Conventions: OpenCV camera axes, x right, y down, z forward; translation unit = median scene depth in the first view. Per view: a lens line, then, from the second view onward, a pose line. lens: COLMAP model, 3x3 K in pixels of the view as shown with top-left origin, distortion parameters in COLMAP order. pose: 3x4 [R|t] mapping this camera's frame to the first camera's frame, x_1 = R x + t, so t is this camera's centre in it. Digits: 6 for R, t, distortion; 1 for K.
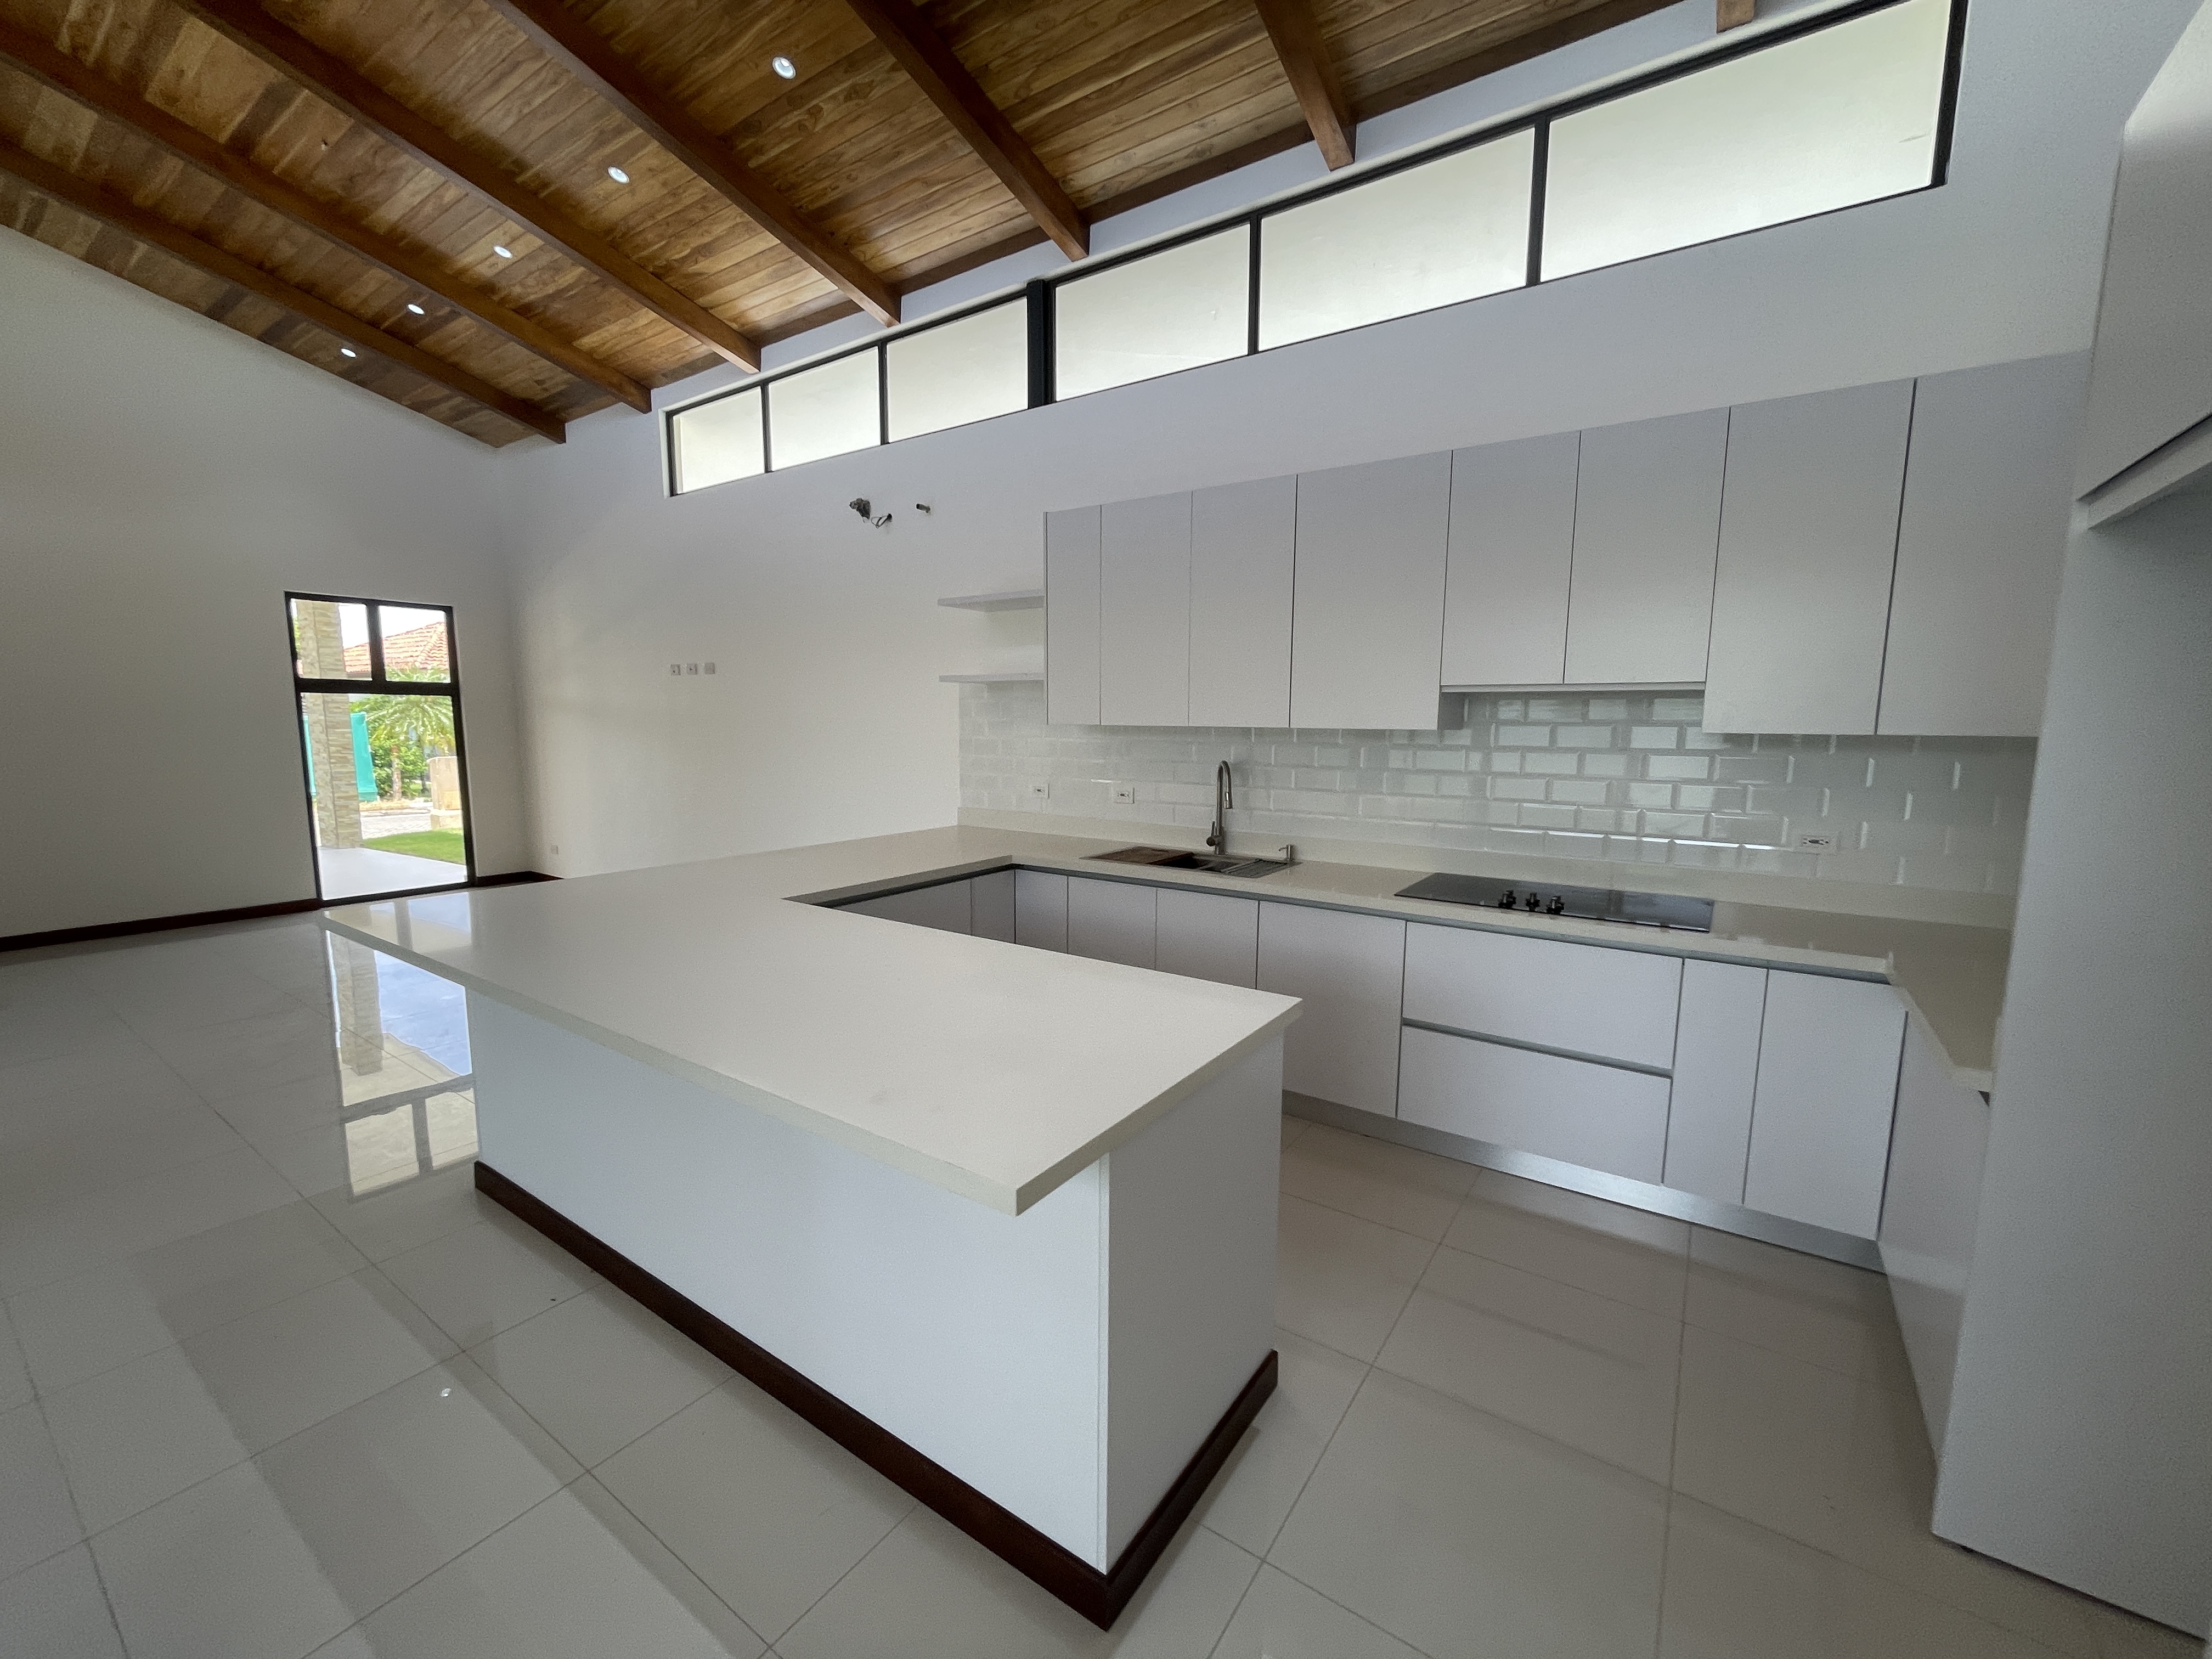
lens RADIAL K [[893.8, 0, 1106.0], [0, 893.8, 829.5], [0, 0, 1]] dist [-0.001632, 0.000078]
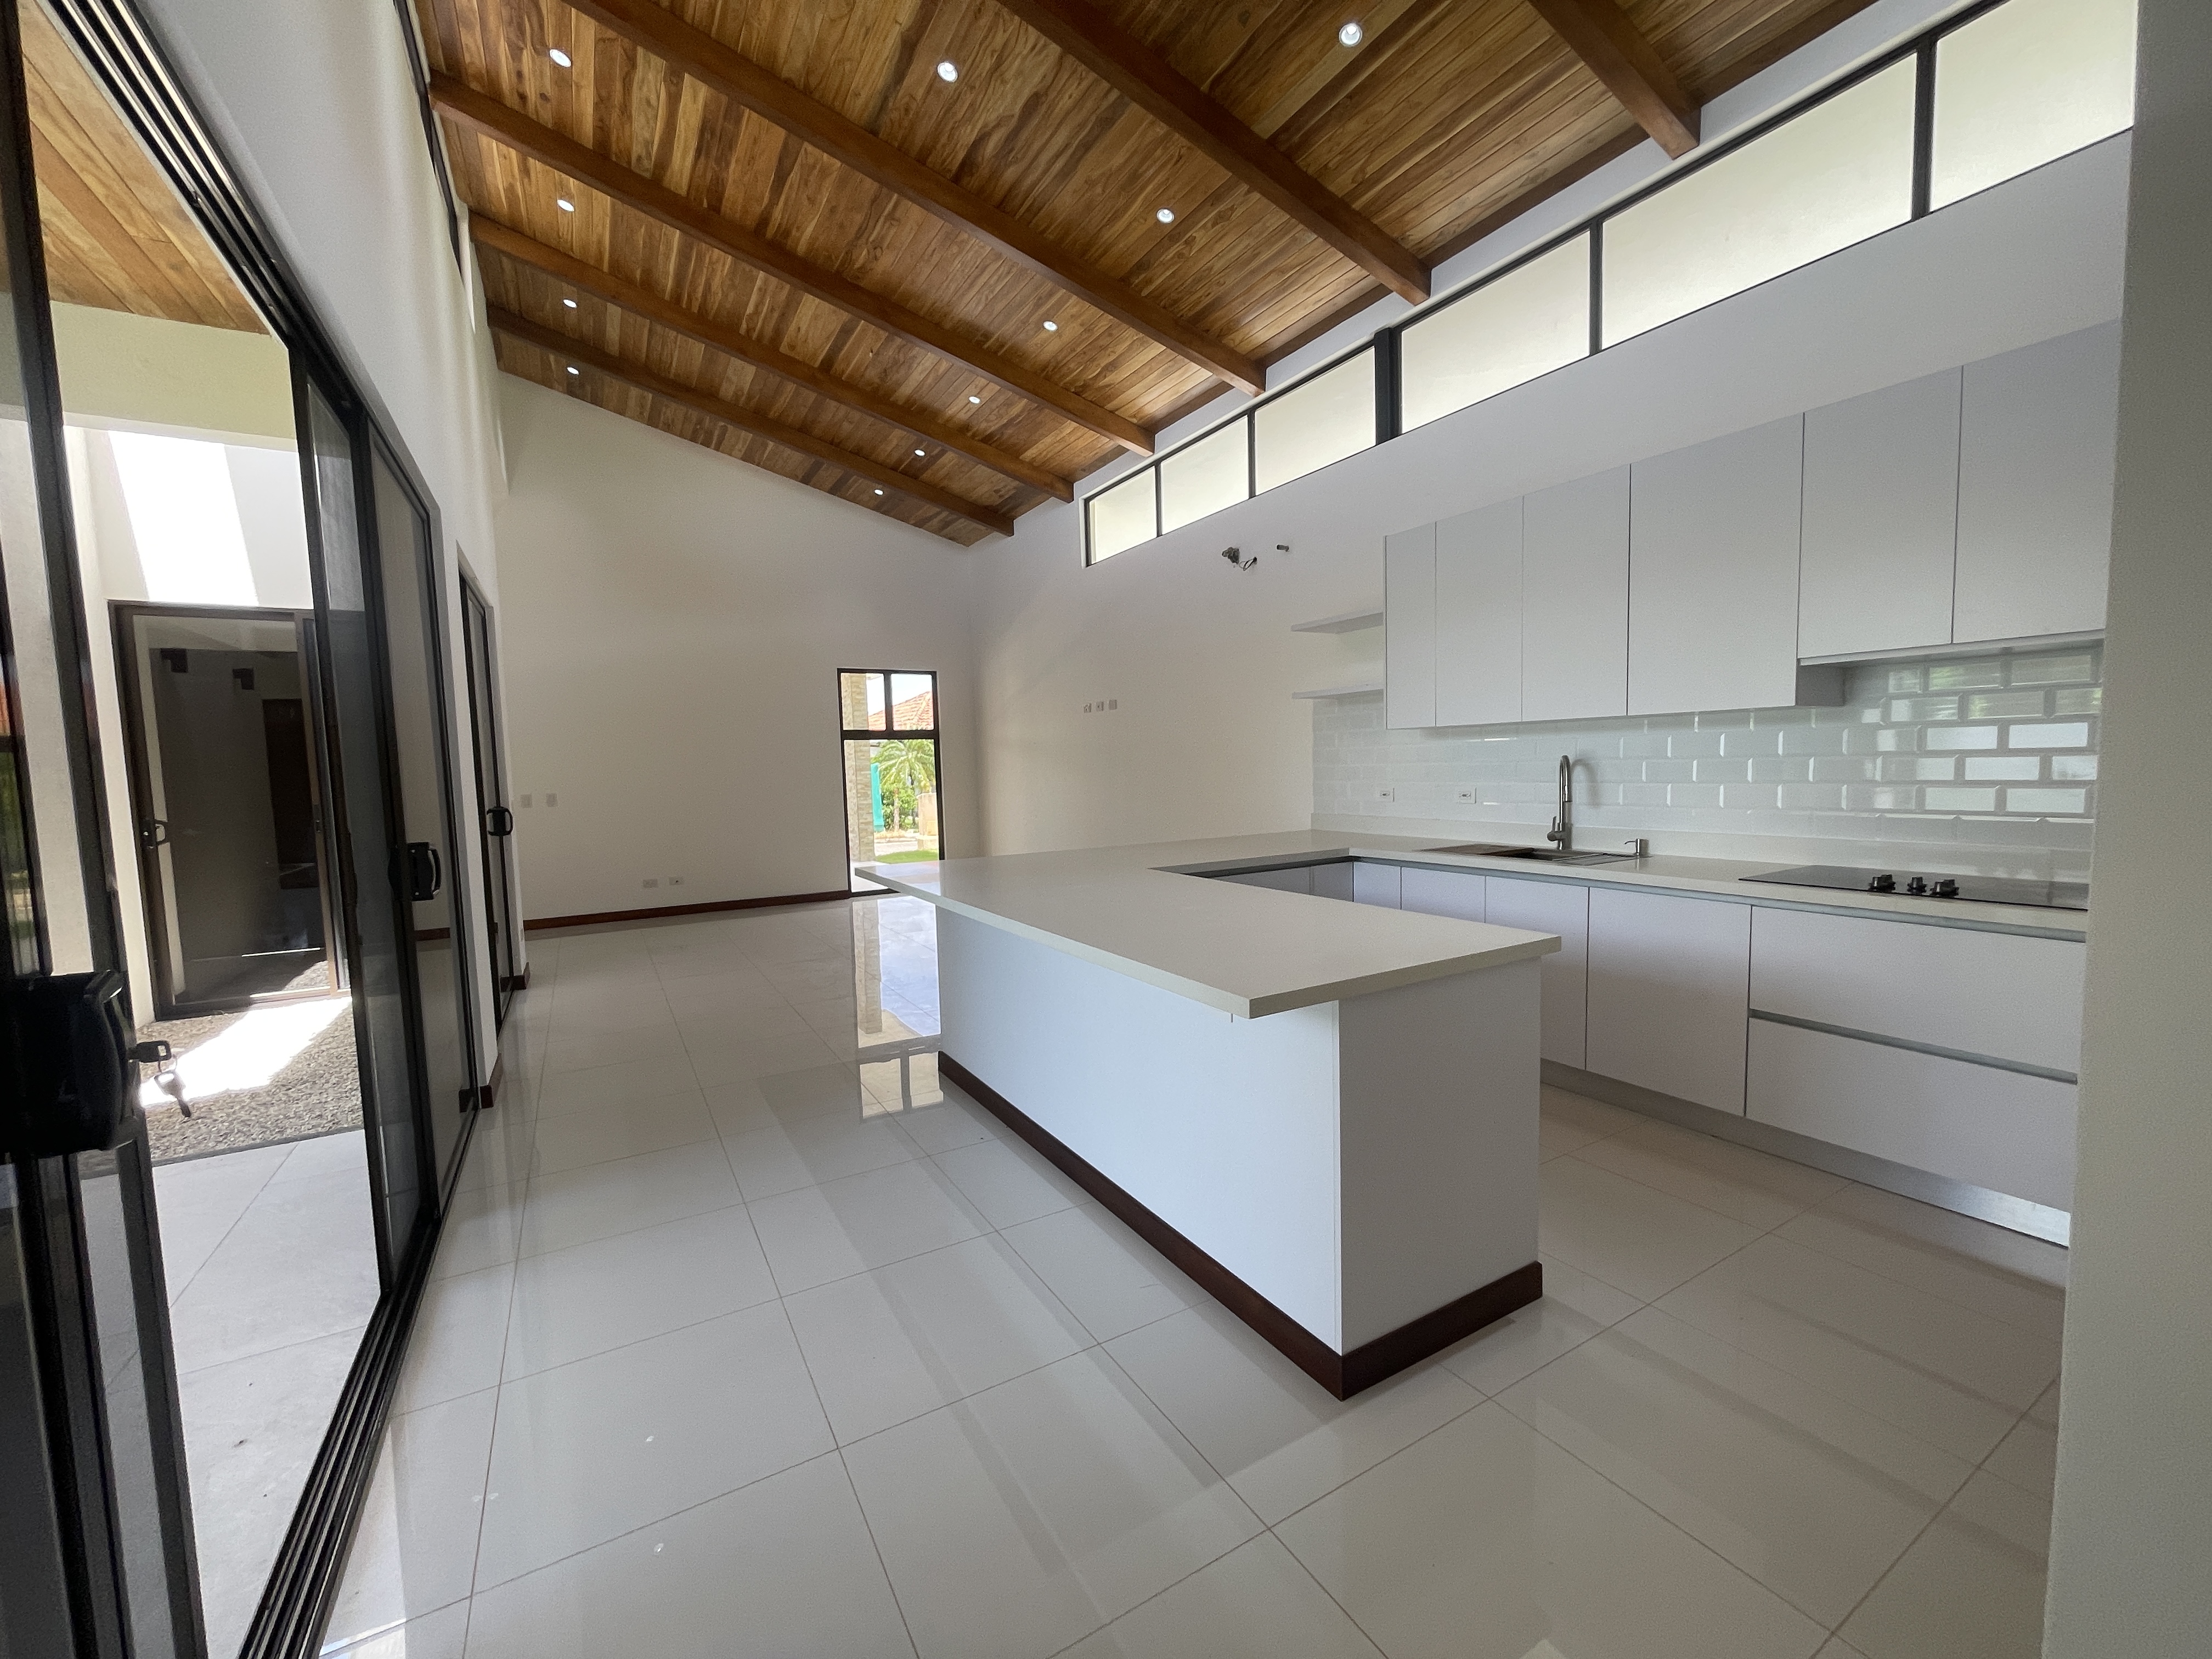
lens RADIAL K [[890.2, 0, 1110.6], [0, 890.2, 833.7], [0, 0, 1]] dist [-0.001674, -0.000533]
pose [[0.907399, 0.003079, -0.420259, 0.077577], [-0.020348, 0.999122, -0.036613, 0.050578], [0.419778, 0.041774, 0.906665, -0.104184]]
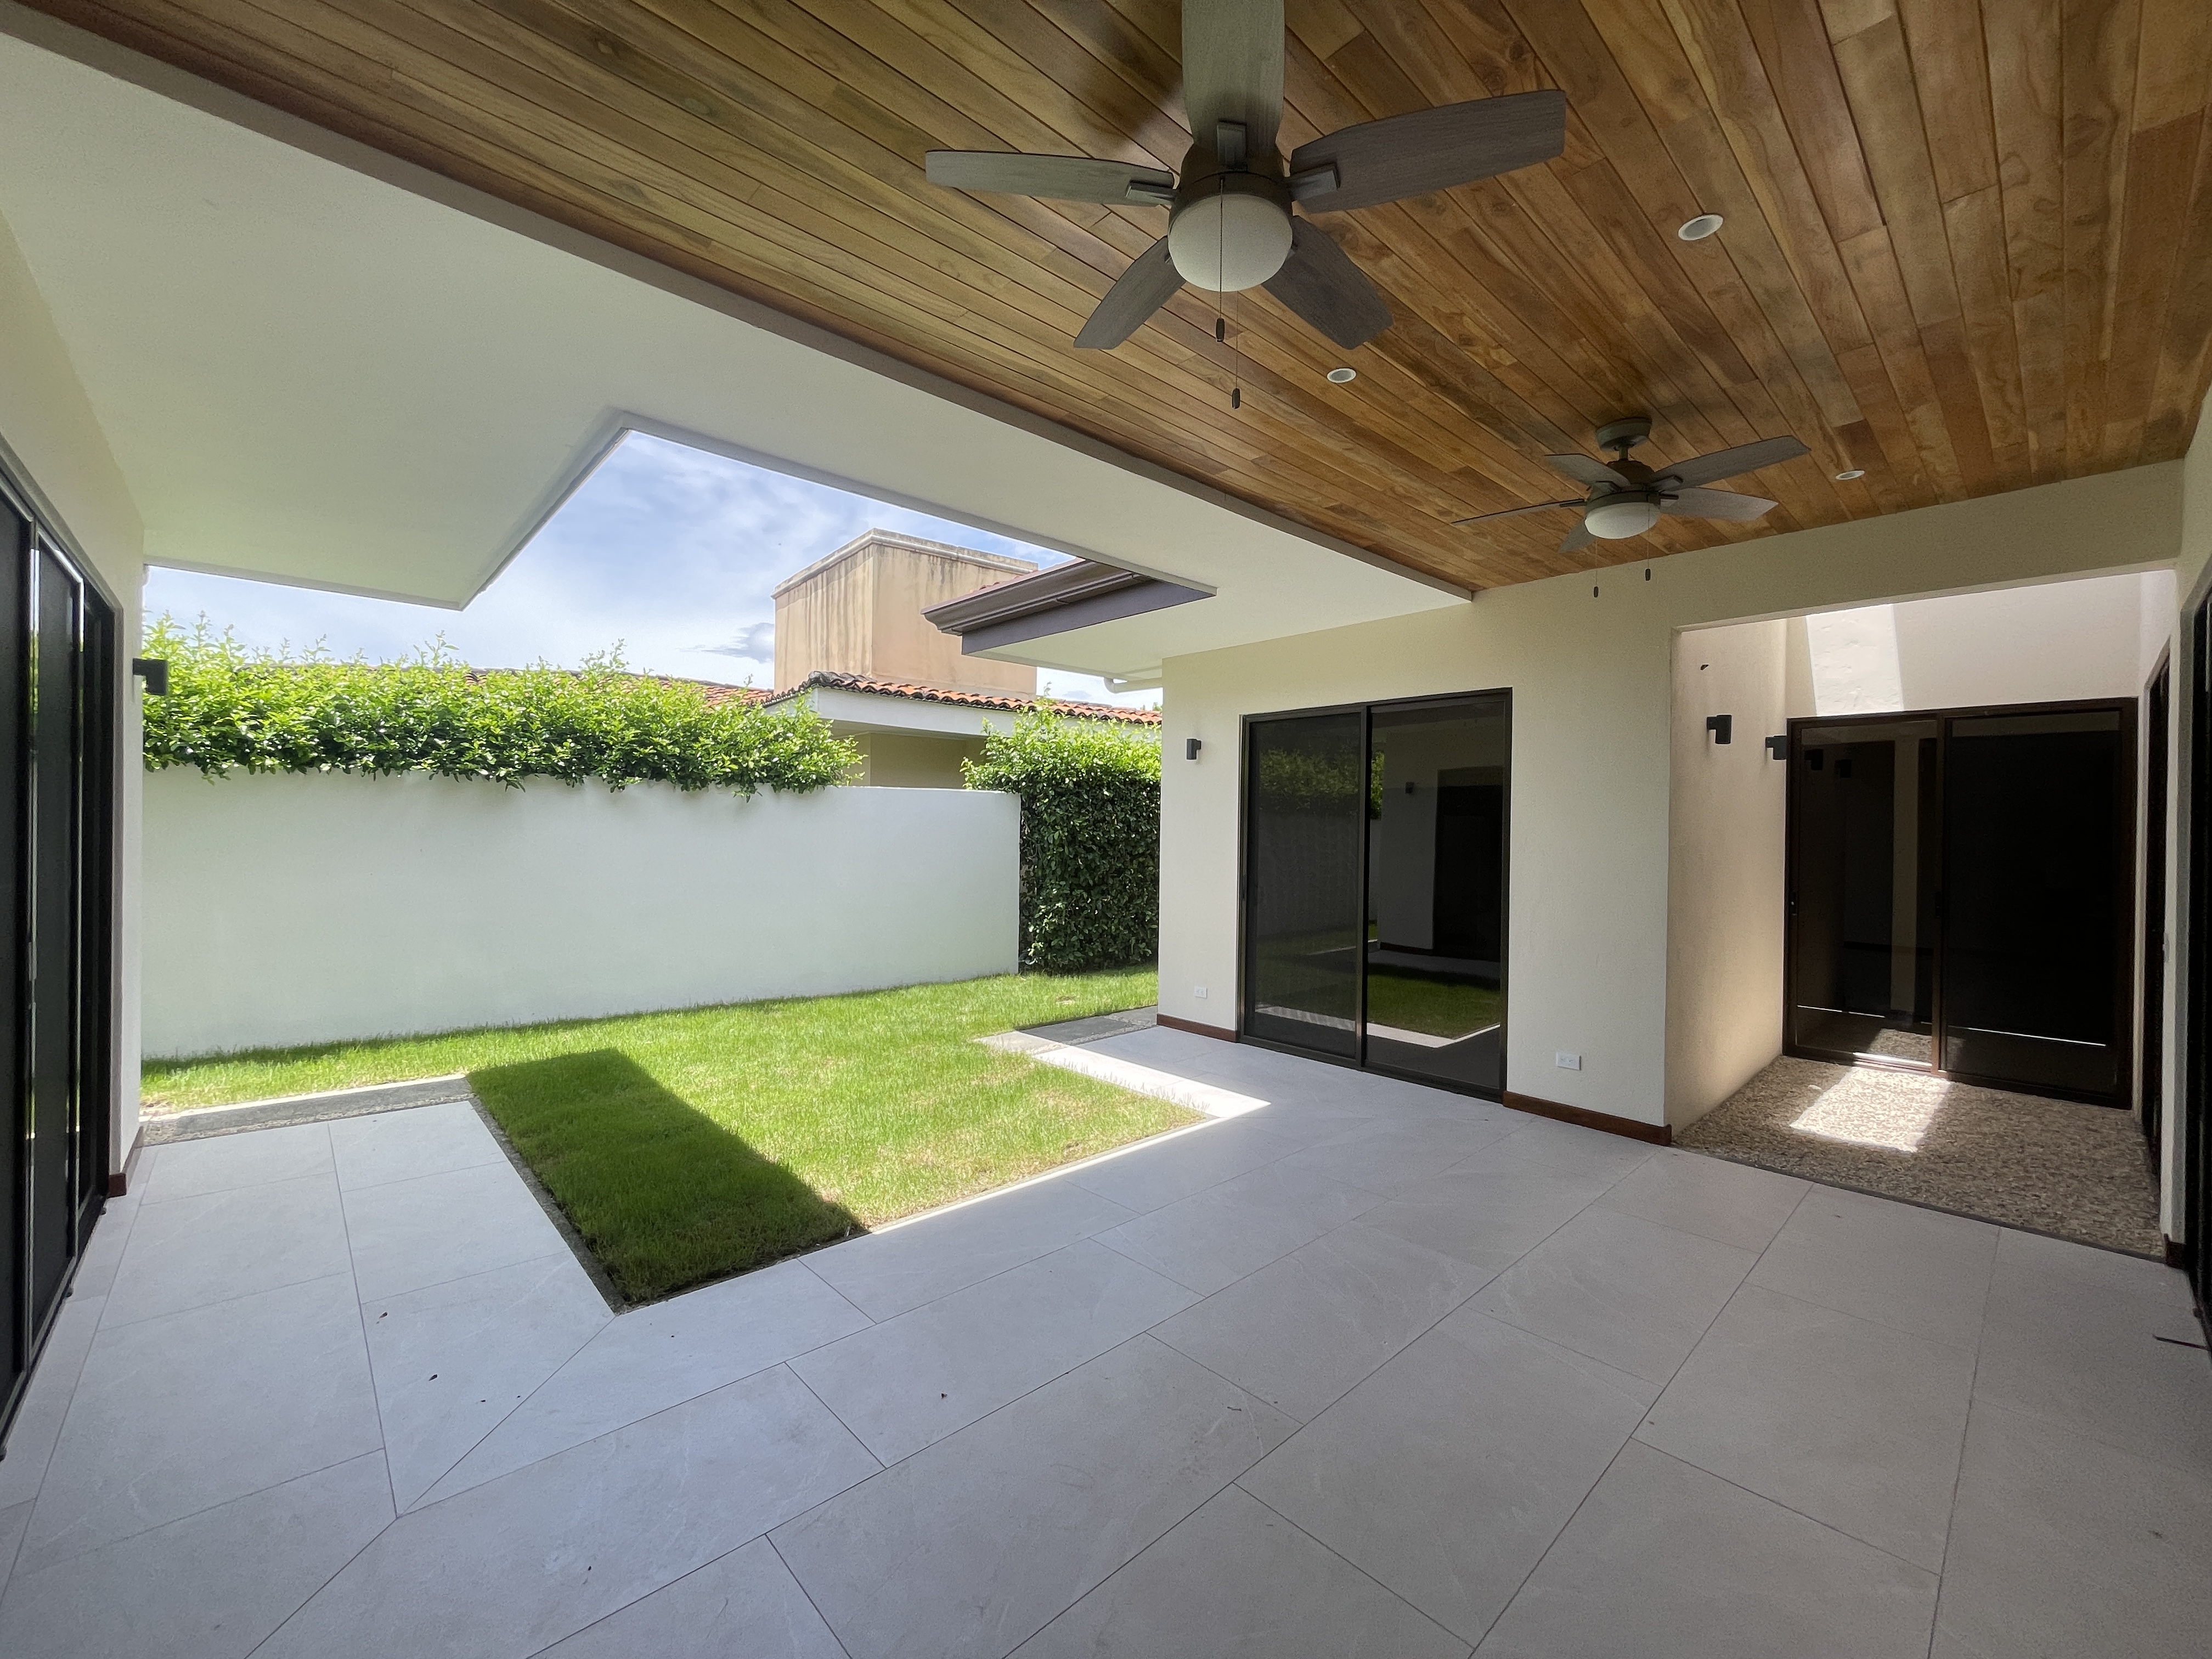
lens RADIAL K [[894.1, 0, 1113.0], [0, 894.1, 833.5], [0, 0, 1]] dist [-0.003961, -0.000230]
pose [[-0.210513, -0.002179, -0.977589, 0.094440], [-0.136354, 0.990288, 0.027155, 0.033579], [0.968035, 0.139014, -0.208766, -0.352130]]
